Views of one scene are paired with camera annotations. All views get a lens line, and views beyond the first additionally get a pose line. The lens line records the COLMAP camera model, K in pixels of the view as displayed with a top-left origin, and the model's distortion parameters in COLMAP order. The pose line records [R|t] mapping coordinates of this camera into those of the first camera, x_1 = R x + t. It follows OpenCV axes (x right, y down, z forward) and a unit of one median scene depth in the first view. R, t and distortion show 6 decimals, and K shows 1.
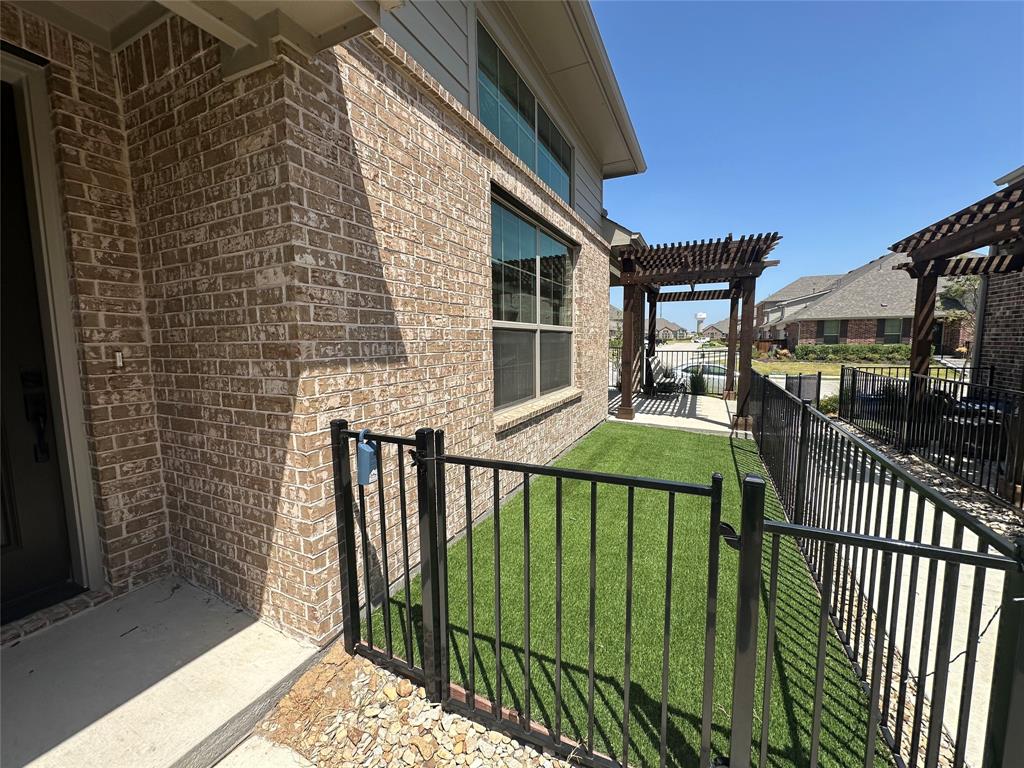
lens RADIAL K [[411.2, 0, 515.2], [0, 411.2, 384.1], [0, 0, 1]] dist [-0.000809, 0.000496]
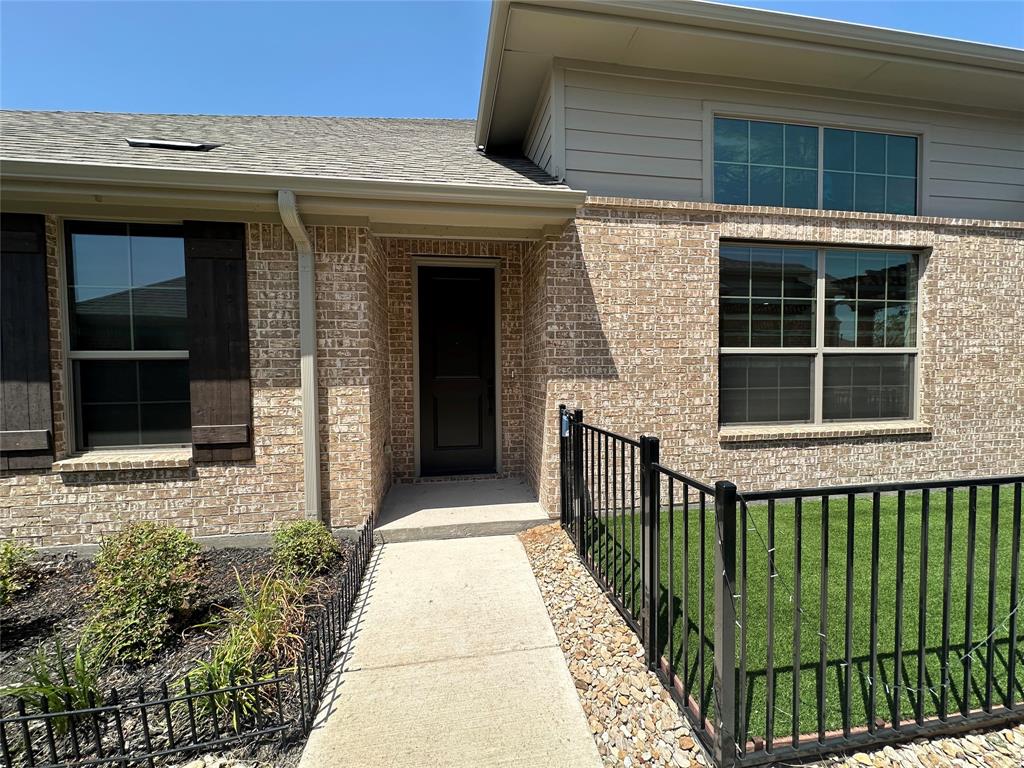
lens RADIAL K [[411.2, 0, 509.0], [0, 411.2, 385.2], [0, 0, 1]] dist [-0.000809, 0.000496]
pose [[0.564016, 0.032822, -0.825112, 0.870358], [-0.082436, 0.996456, -0.016712, 0.038541], [0.821639, 0.077445, 0.564723, -0.288528]]
